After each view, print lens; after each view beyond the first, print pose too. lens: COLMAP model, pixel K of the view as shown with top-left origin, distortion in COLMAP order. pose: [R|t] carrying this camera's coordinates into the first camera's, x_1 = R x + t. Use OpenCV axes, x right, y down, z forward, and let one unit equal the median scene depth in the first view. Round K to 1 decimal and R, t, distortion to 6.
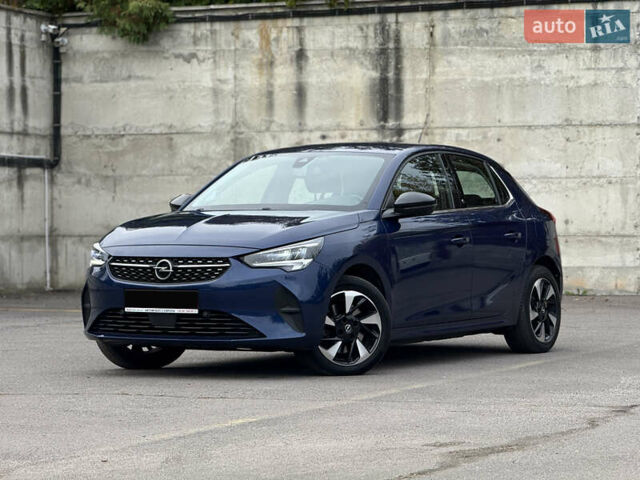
lens RADIAL K [[2297.1, 0, 315.1], [0, 2297.1, 235.5], [0, 0, 1]] dist [0.195223, 0.000000]
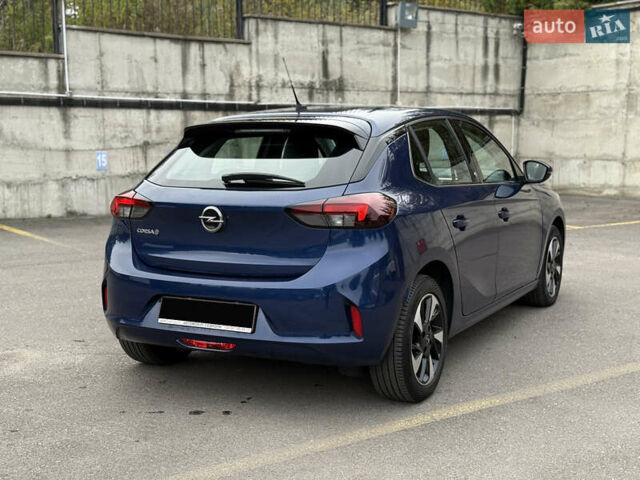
lens RADIAL K [[881.5, 0, 333.5], [0, 881.5, 247.9], [0, 0, 1]] dist [0.112226, 0.000000]
pose [[0.852911, 0.074192, -0.516757, 0.110310], [-0.007584, 0.991507, 0.129835, -0.017796], [0.522000, -0.106819, 0.846230, 0.416966]]
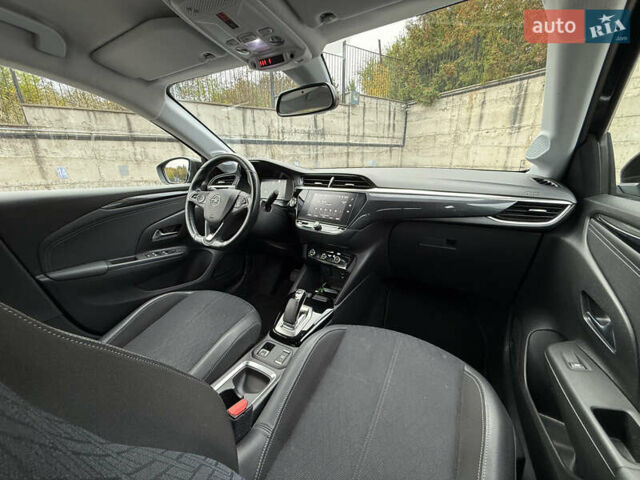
lens RADIAL K [[253.9, 0, 320.3], [0, 253.9, 241.0], [0, 0, 1]] dist [-0.004745, 0.002522]
pose [[0.823677, 0.164754, -0.542598, 0.027243], [0.008525, 0.953157, 0.302356, -0.009949], [0.566996, -0.253669, 0.783689, 0.591875]]
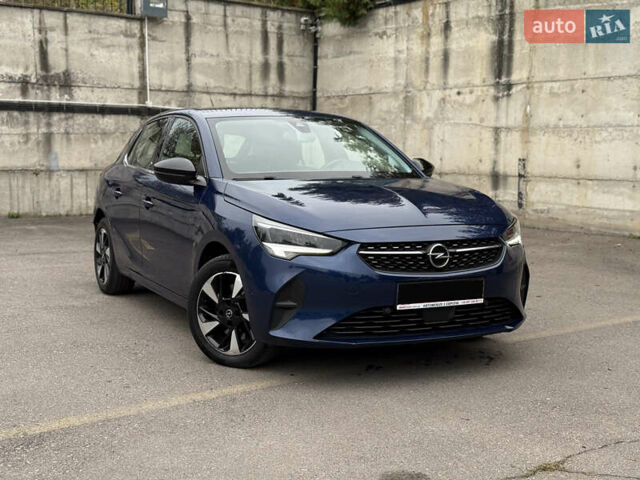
lens RADIAL K [[890.3, 0, 314.9], [0, 890.3, 248.0], [0, 0, 1]] dist [0.129383, 0.000000]
pose [[0.847491, 0.072749, -0.525801, 0.199631], [-0.014162, 0.993310, 0.114606, -0.014544], [0.530621, -0.089681, 0.842851, 0.551604]]
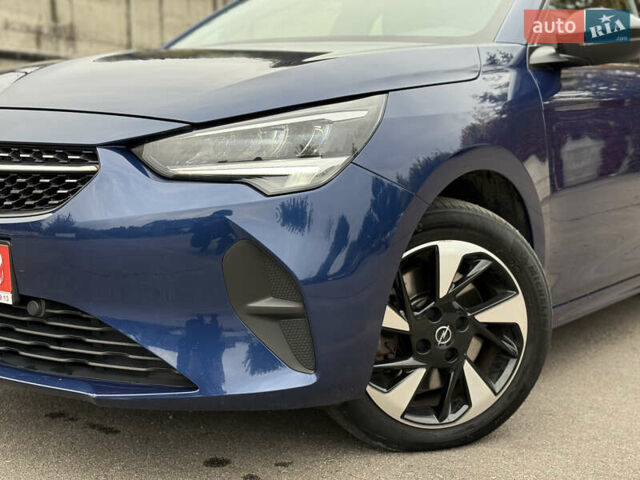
lens RADIAL K [[885.1, 0, 329.4], [0, 885.1, 245.9], [0, 0, 1]] dist [0.072488, 0.000000]
pose [[0.993898, 0.034504, -0.104772, 0.005341], [-0.021541, 0.992244, 0.122422, 0.003719], [0.108183, -0.119418, 0.986932, 0.439671]]
